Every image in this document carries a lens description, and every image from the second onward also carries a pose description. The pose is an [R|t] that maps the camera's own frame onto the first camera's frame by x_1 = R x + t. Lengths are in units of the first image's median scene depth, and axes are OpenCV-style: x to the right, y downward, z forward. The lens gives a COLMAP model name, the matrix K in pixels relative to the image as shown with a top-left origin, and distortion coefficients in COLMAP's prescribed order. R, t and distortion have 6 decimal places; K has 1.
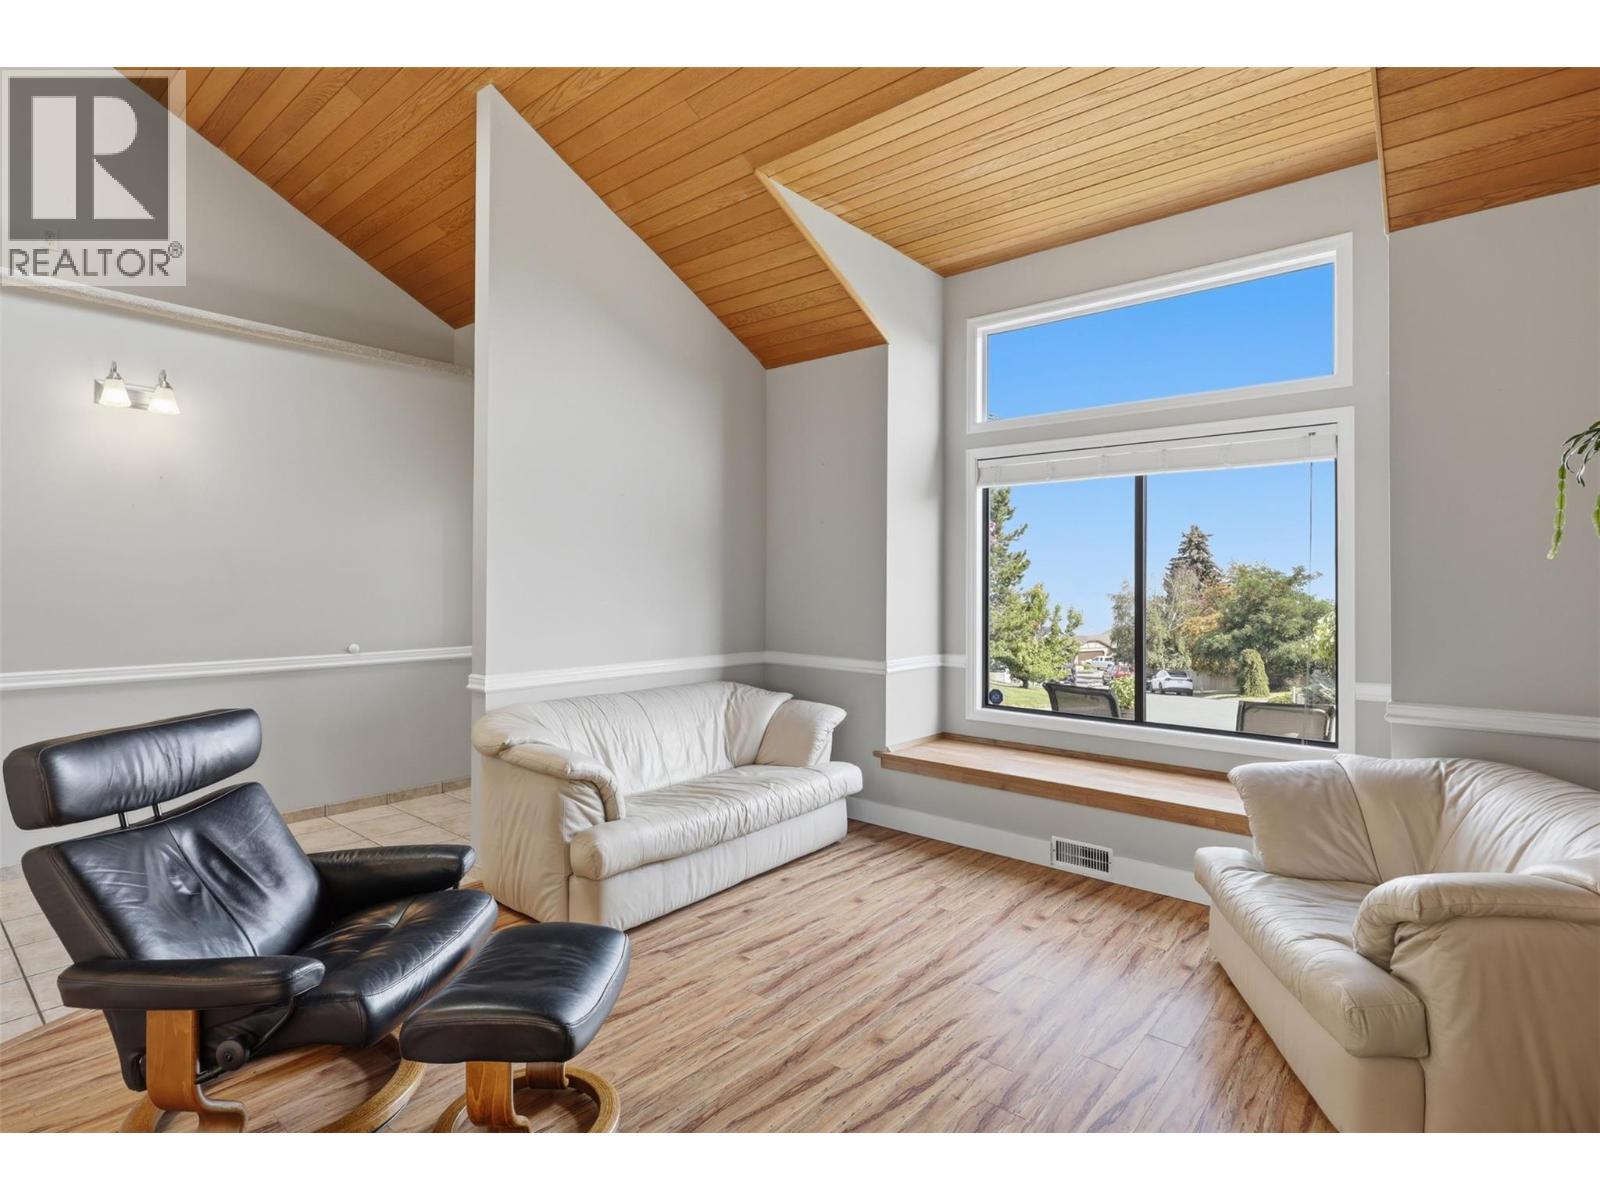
lens RADIAL K [[776.8, 0, 787.0], [0, 776.8, 576.1], [0, 0, 1]] dist [0.002299, -0.000120]
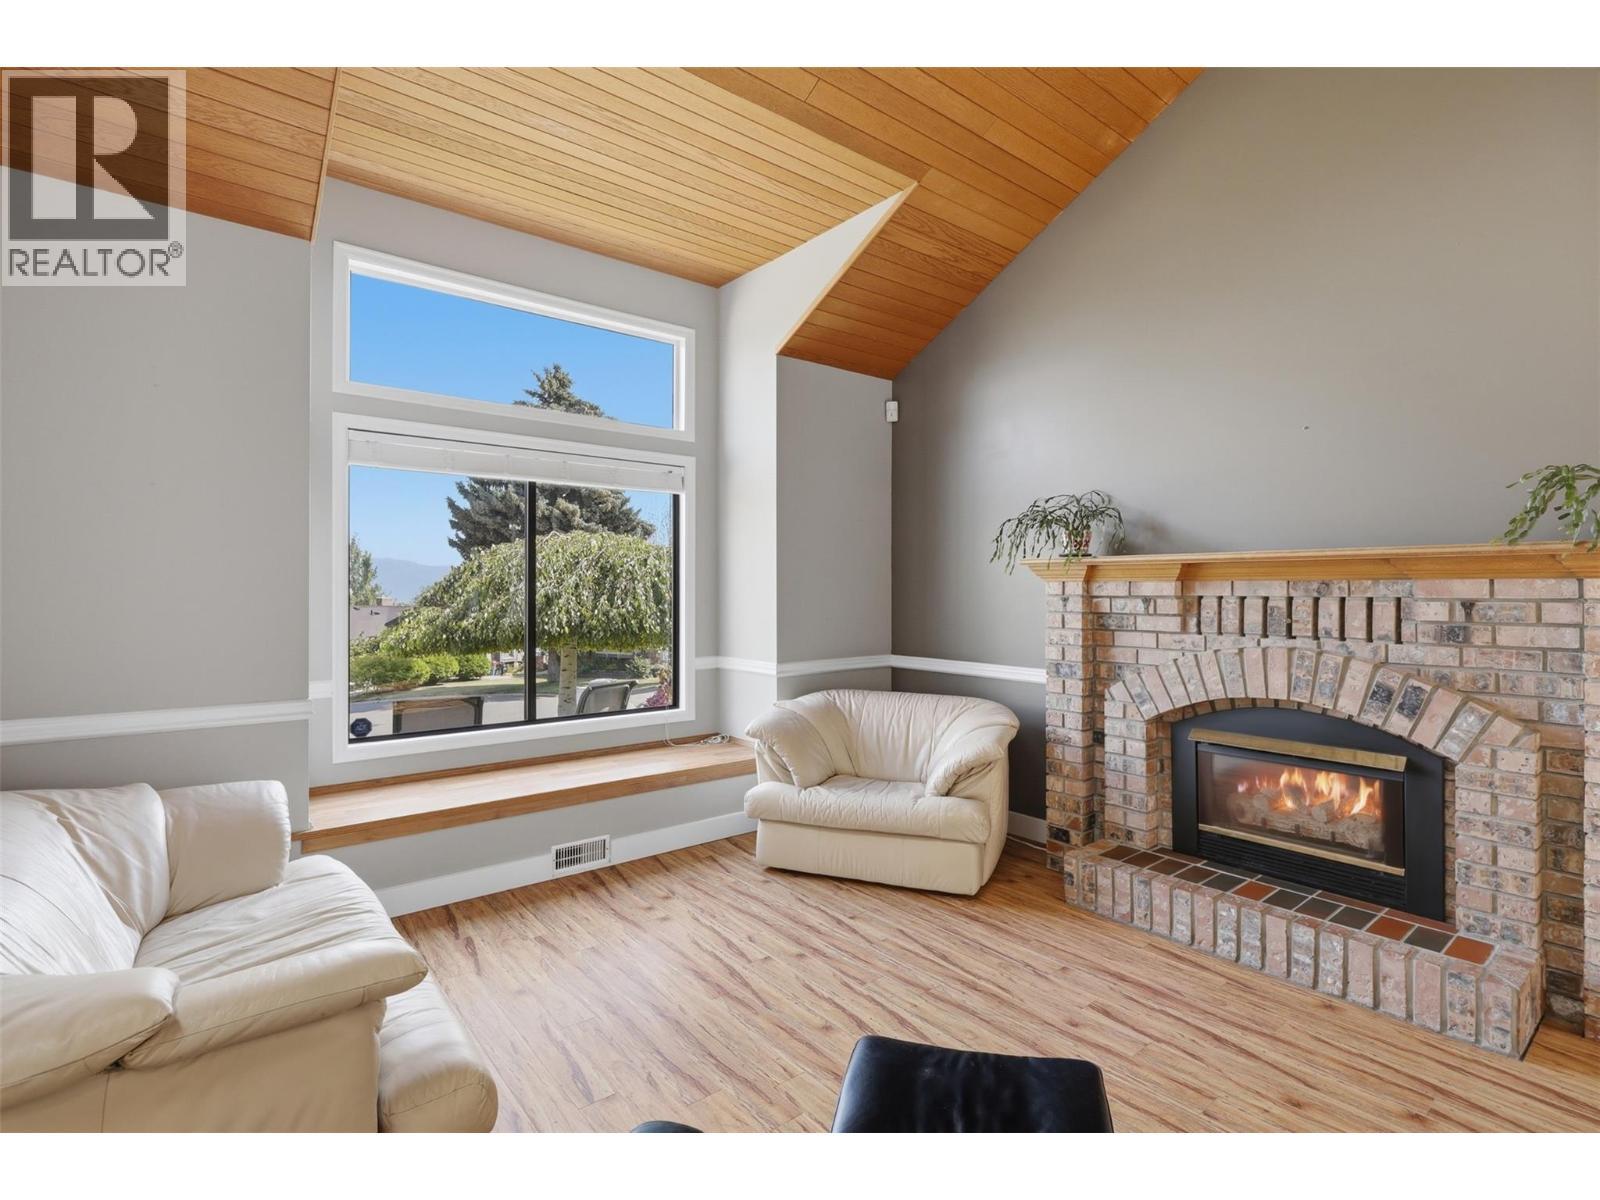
lens RADIAL K [[776.8, 0, 802.3], [0, 776.8, 591.0], [0, 0, 1]] dist [0.002299, -0.000120]
pose [[0.198433, -0.007809, 0.980083, -0.587319], [-0.006875, 0.999933, 0.009359, 0.004609], [-0.980090, -0.008596, 0.198366, 0.544979]]
